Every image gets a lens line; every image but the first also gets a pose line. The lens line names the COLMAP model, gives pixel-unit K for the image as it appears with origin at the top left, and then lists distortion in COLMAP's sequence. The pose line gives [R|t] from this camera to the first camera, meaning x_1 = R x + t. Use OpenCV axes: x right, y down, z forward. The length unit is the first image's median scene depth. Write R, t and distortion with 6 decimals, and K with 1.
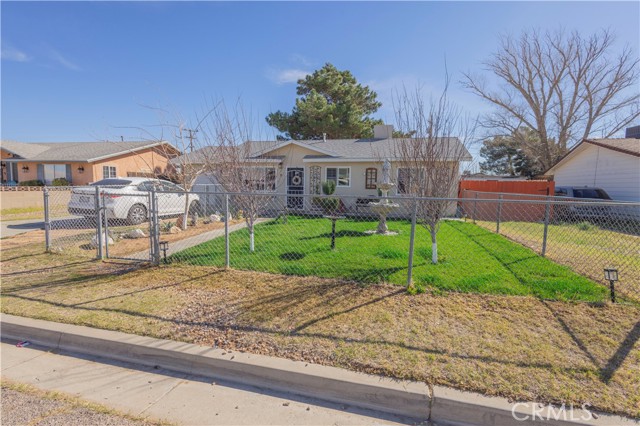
lens RADIAL K [[292.7, 0, 320.0], [0, 292.7, 213.0], [0, 0, 1]] dist [0.000427, 0.000107]
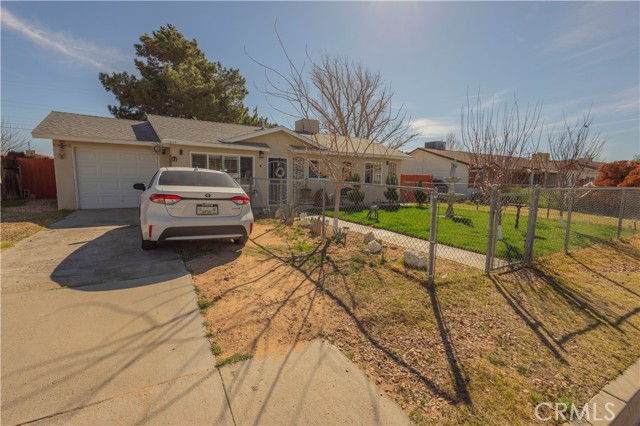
lens RADIAL K [[292.7, 0, 320.0], [0, 292.7, 213.0], [0, 0, 1]] dist [0.000427, 0.000107]
pose [[0.733019, -0.068712, 0.676729, -0.332187], [0.042299, 0.997564, 0.055471, -0.017517], [-0.678892, -0.012036, 0.734140, 0.139037]]
